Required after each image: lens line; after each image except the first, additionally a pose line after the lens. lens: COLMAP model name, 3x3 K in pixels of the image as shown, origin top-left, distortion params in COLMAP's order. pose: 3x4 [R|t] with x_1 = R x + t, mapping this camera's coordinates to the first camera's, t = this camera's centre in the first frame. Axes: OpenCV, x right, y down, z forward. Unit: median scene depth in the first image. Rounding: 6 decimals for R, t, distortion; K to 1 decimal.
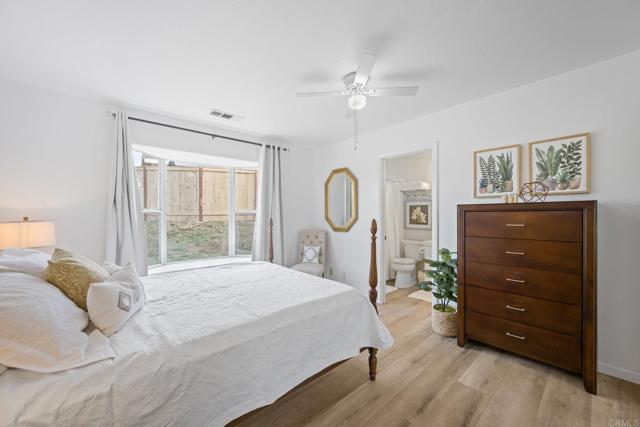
lens RADIAL K [[249.9, 0, 321.8], [0, 249.9, 212.1], [0, 0, 1]] dist [-0.000609, 0.000056]
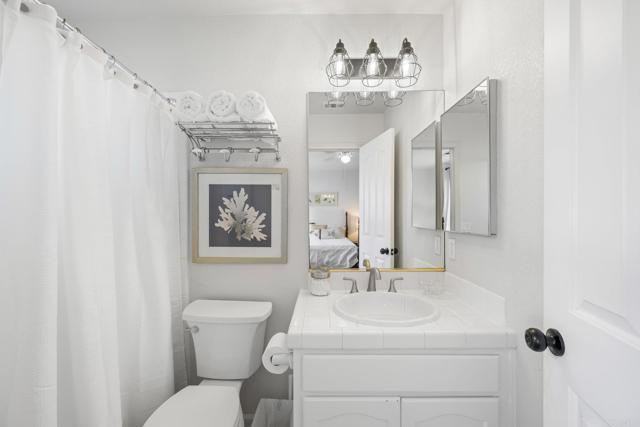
lens RADIAL K [[249.9, 0, 321.4], [0, 249.9, 218.1], [0, 0, 1]] dist [-0.000609, 0.000056]
pose [[0.667657, 0.003541, 0.744460, 0.223763], [0.003822, 0.999959, -0.008185, 0.017157], [-0.744459, 0.008310, 0.667616, 0.721173]]
